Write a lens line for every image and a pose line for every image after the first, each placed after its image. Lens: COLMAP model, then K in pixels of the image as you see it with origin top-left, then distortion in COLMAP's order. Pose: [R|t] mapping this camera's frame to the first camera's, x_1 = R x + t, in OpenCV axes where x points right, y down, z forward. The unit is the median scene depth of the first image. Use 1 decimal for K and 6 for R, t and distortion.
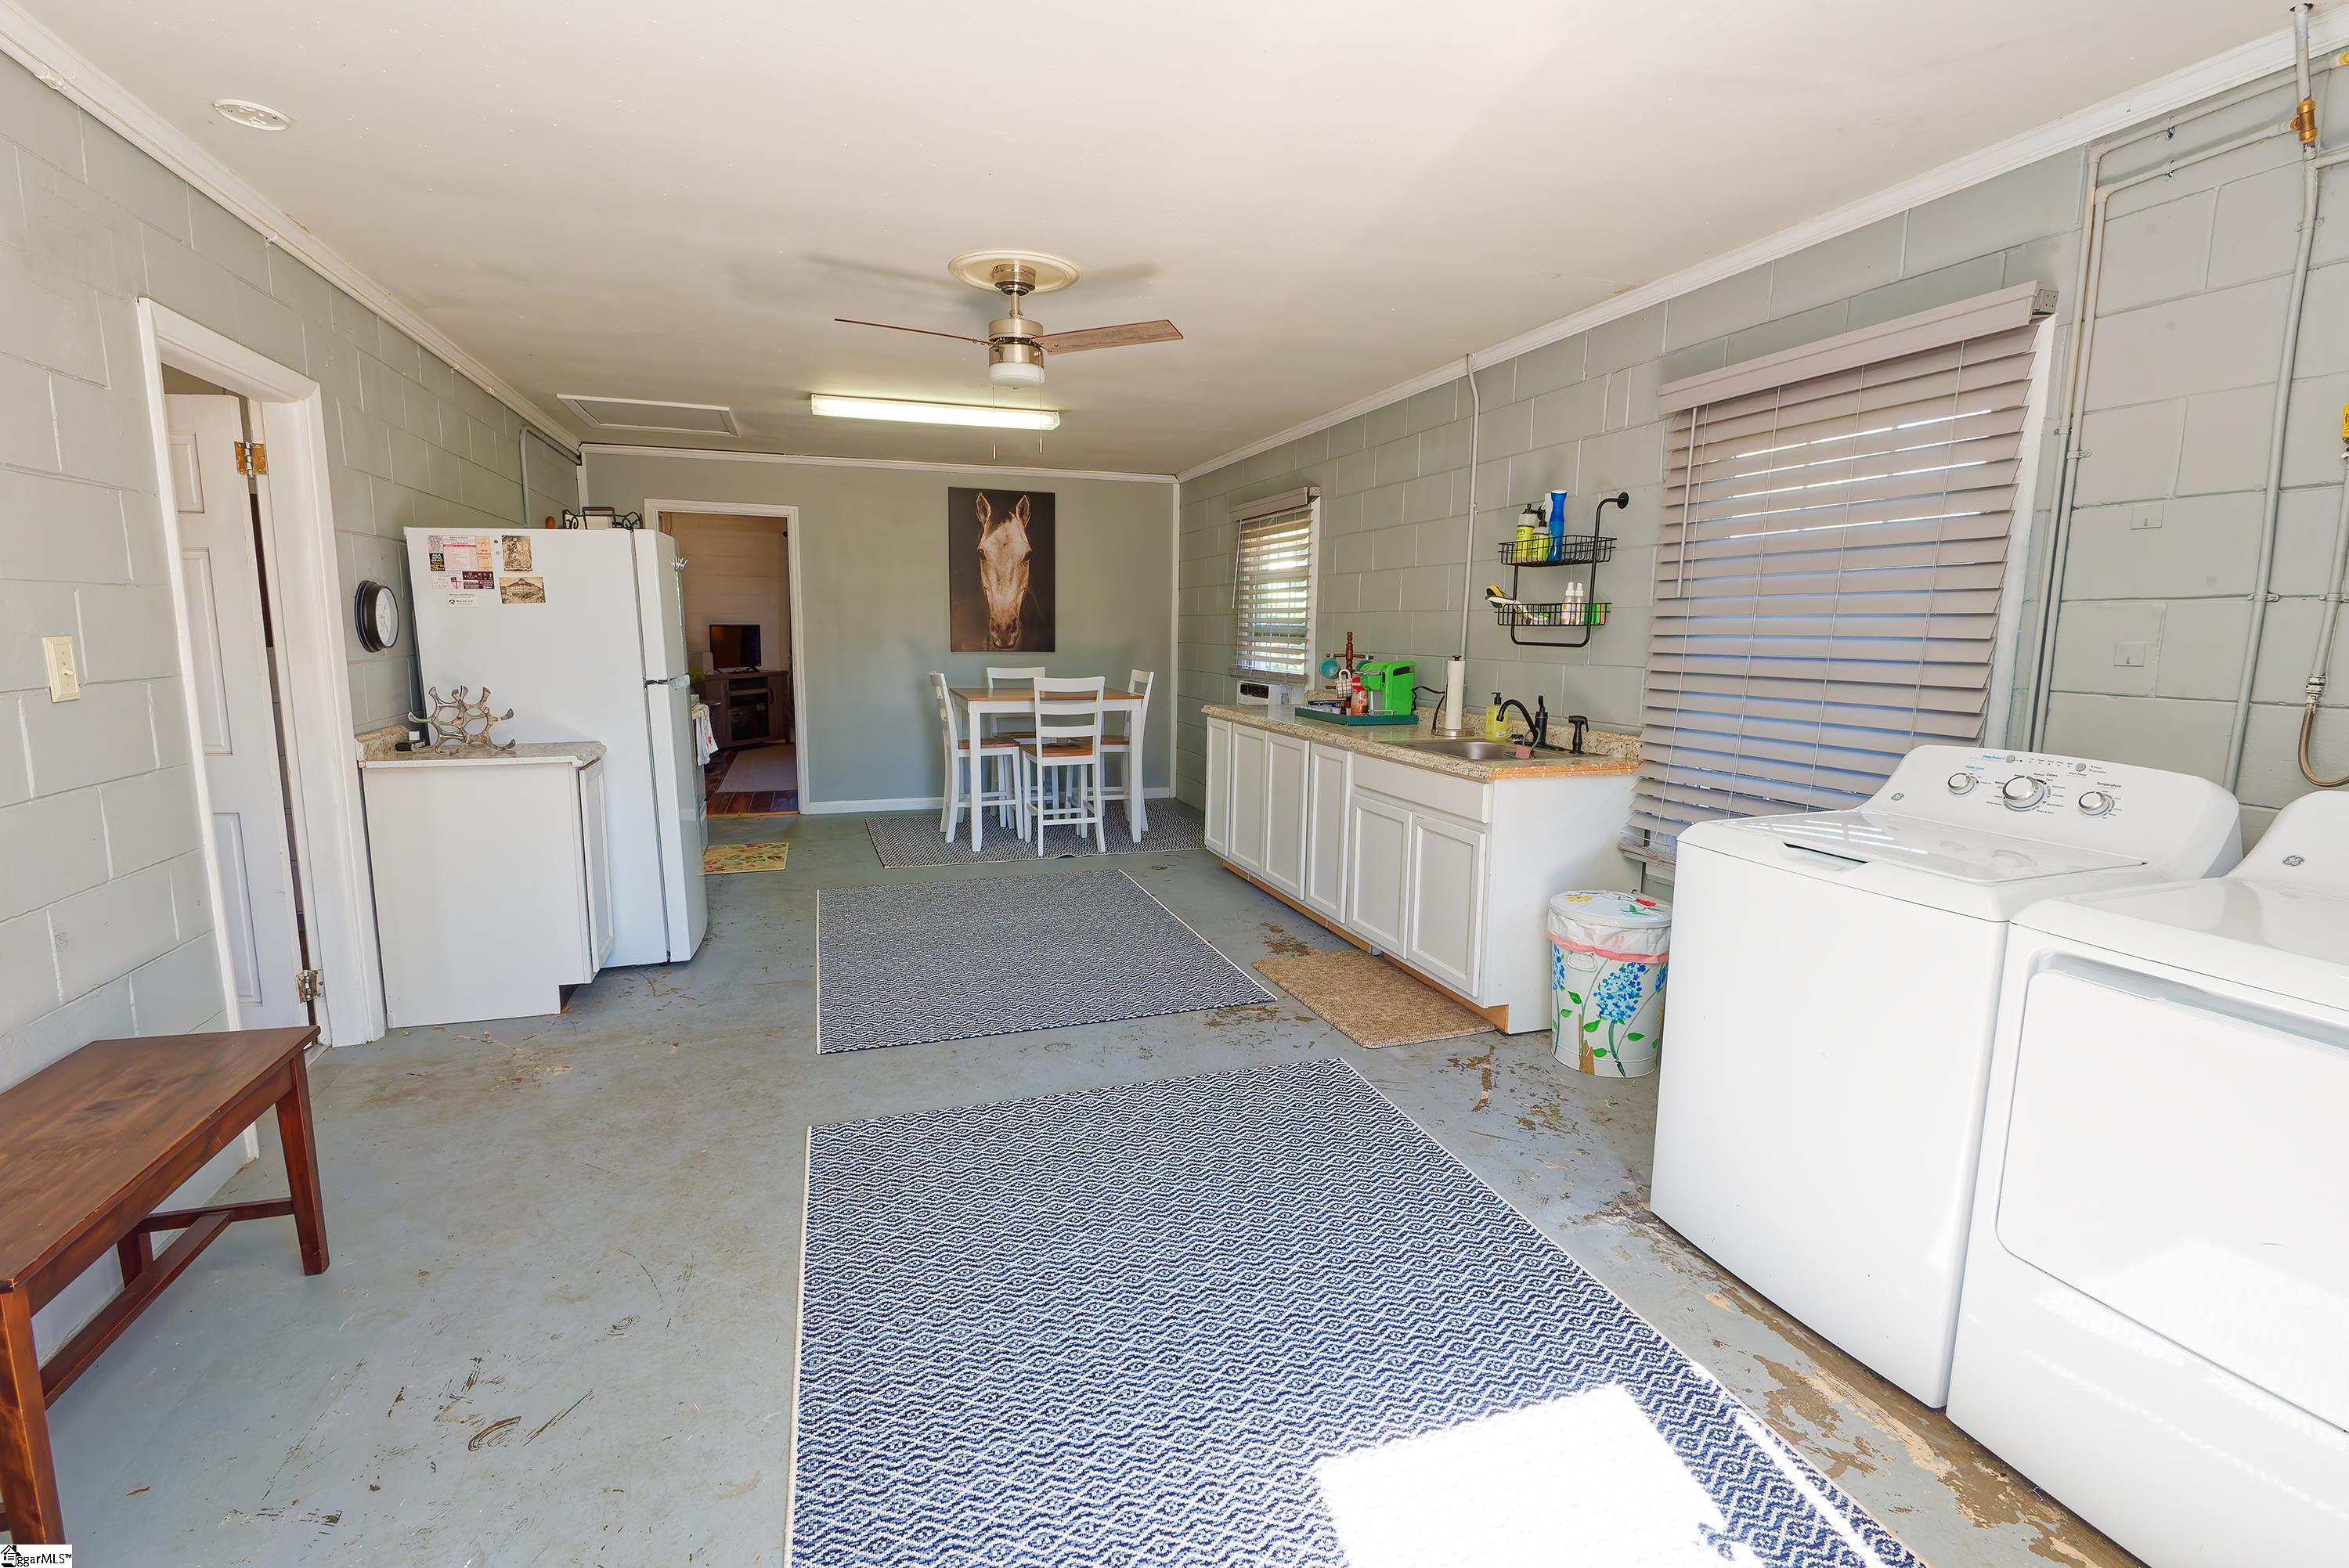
lens RADIAL K [[1078.0, 0, 1181.3], [0, 1078.0, 788.9], [0, 0, 1]] dist [0.002878, -0.007373]
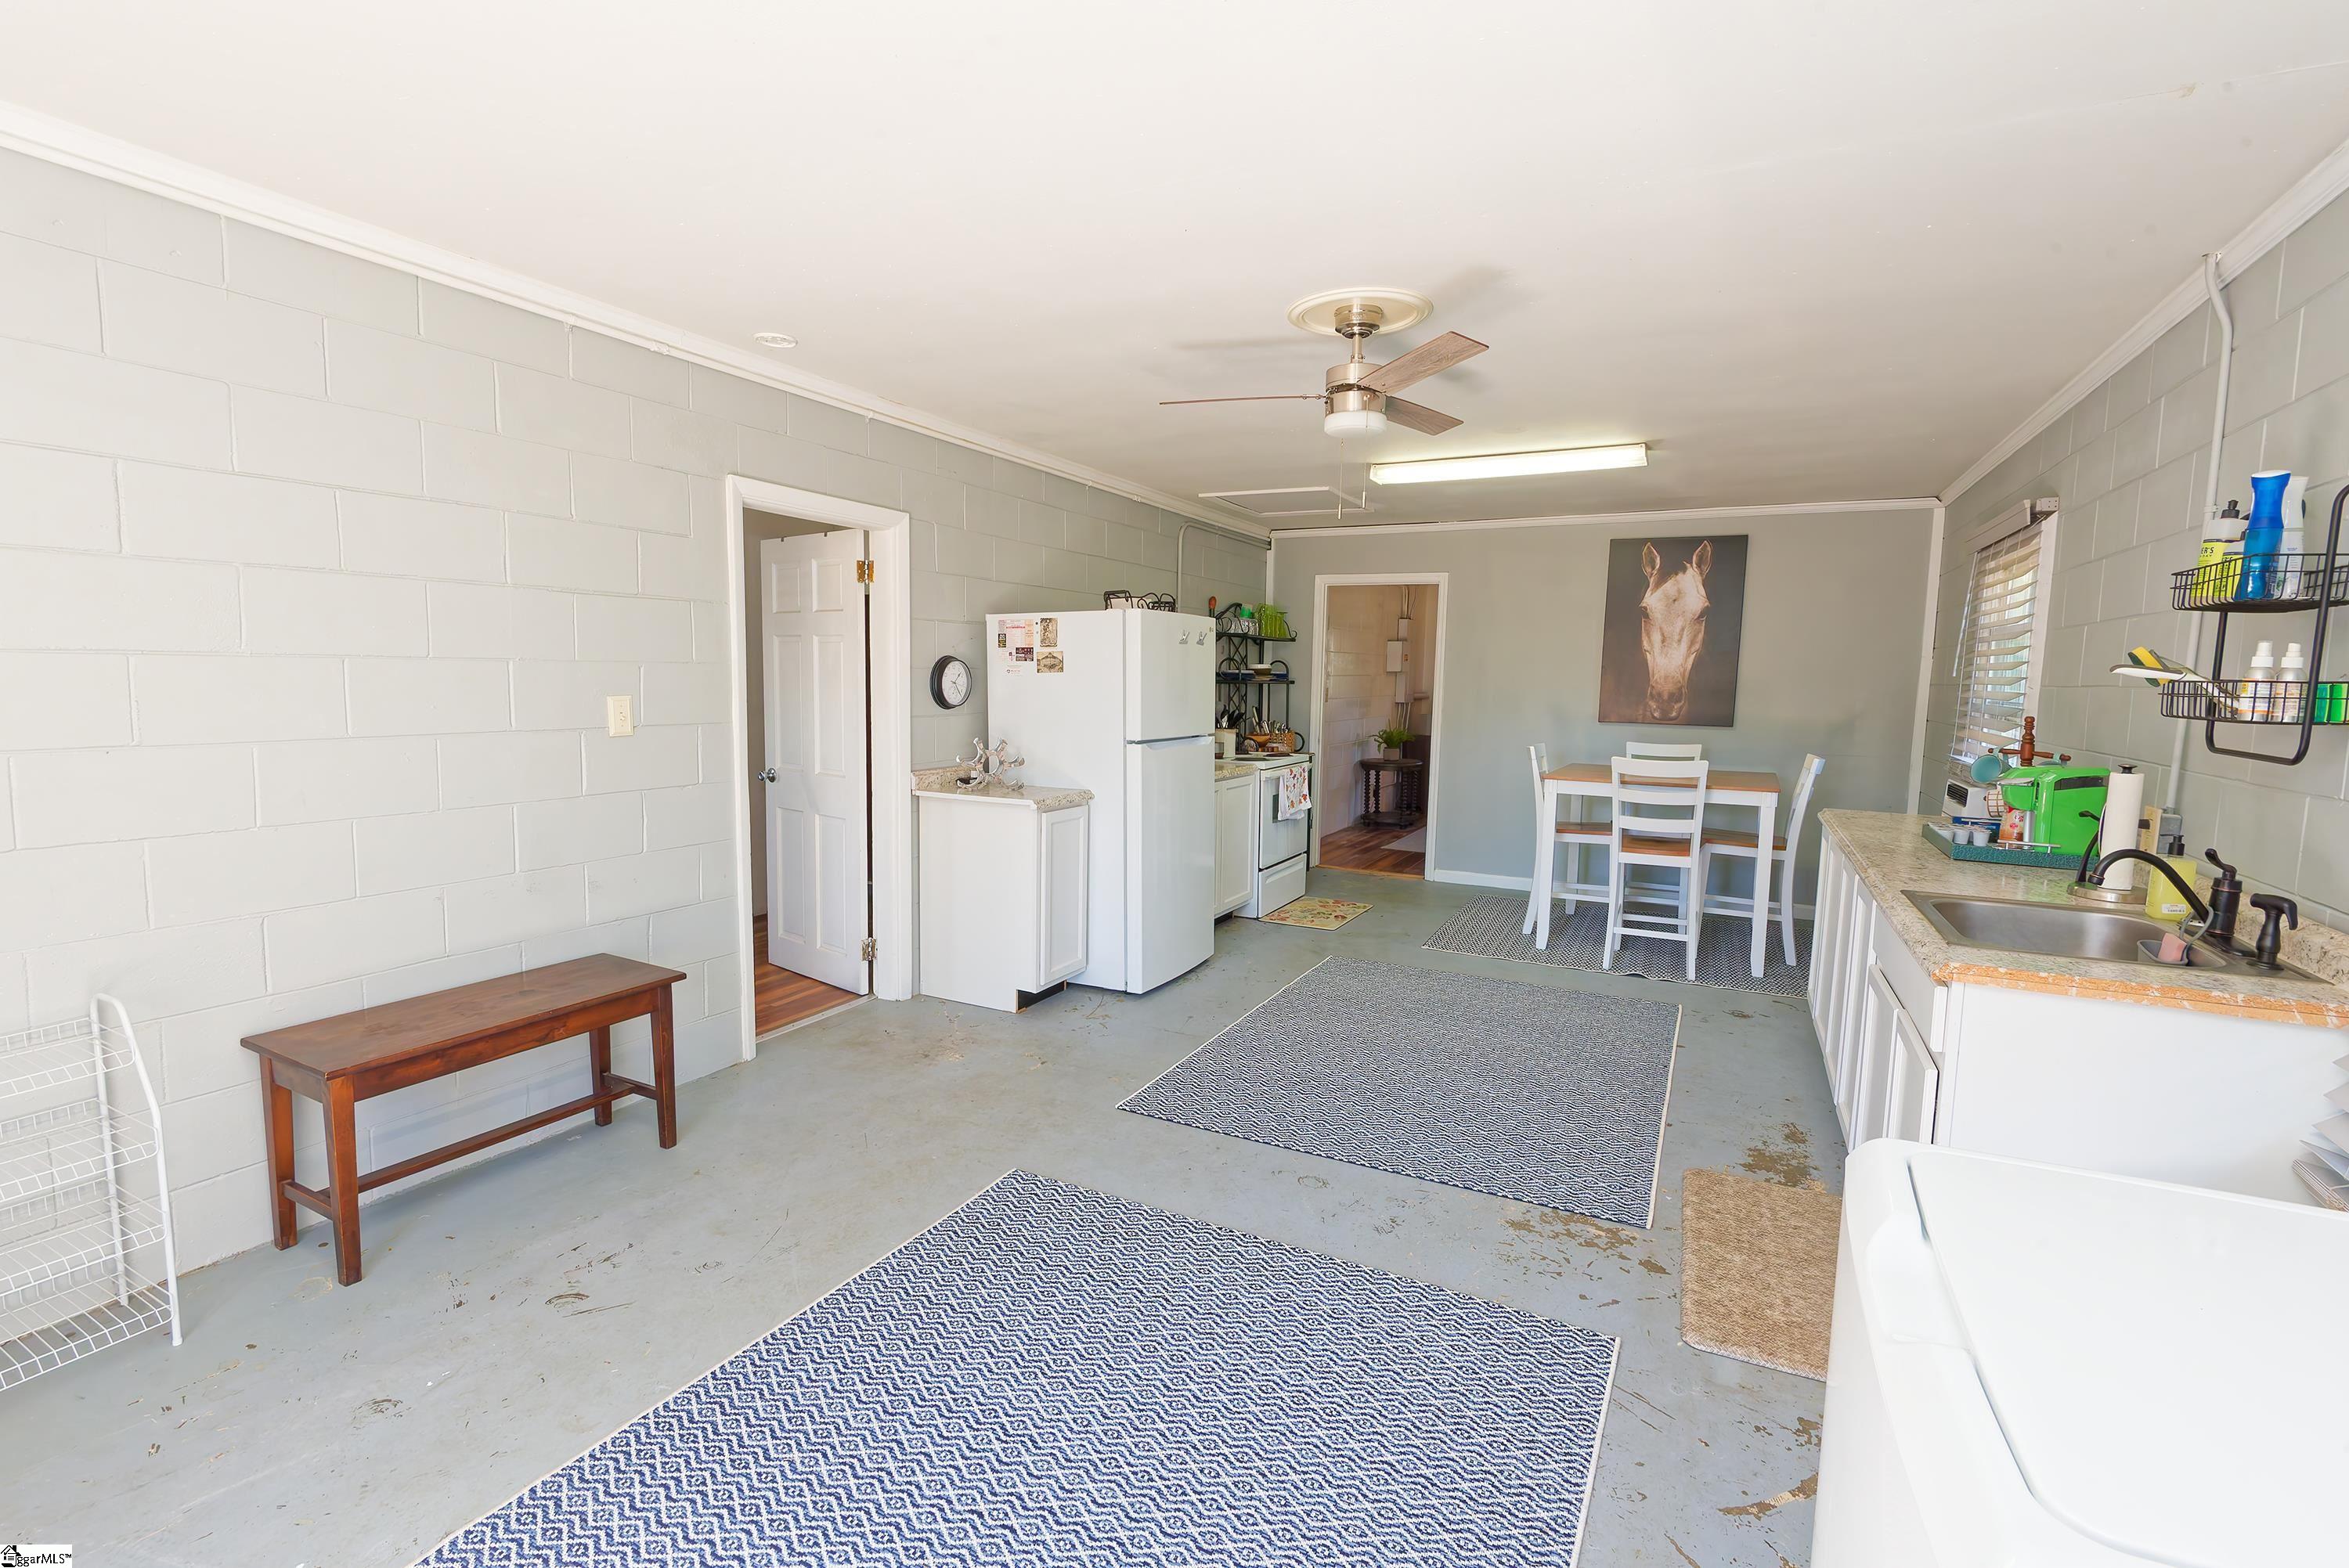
lens RADIAL K [[1078.0, 0, 1164.0], [0, 1078.0, 790.1], [0, 0, 1]] dist [0.002878, -0.007373]
pose [[0.689704, 0.082568, -0.719368, 0.366087], [-0.120366, 0.992728, -0.001459, -0.053584], [0.714017, 0.087594, 0.694627, 0.256341]]
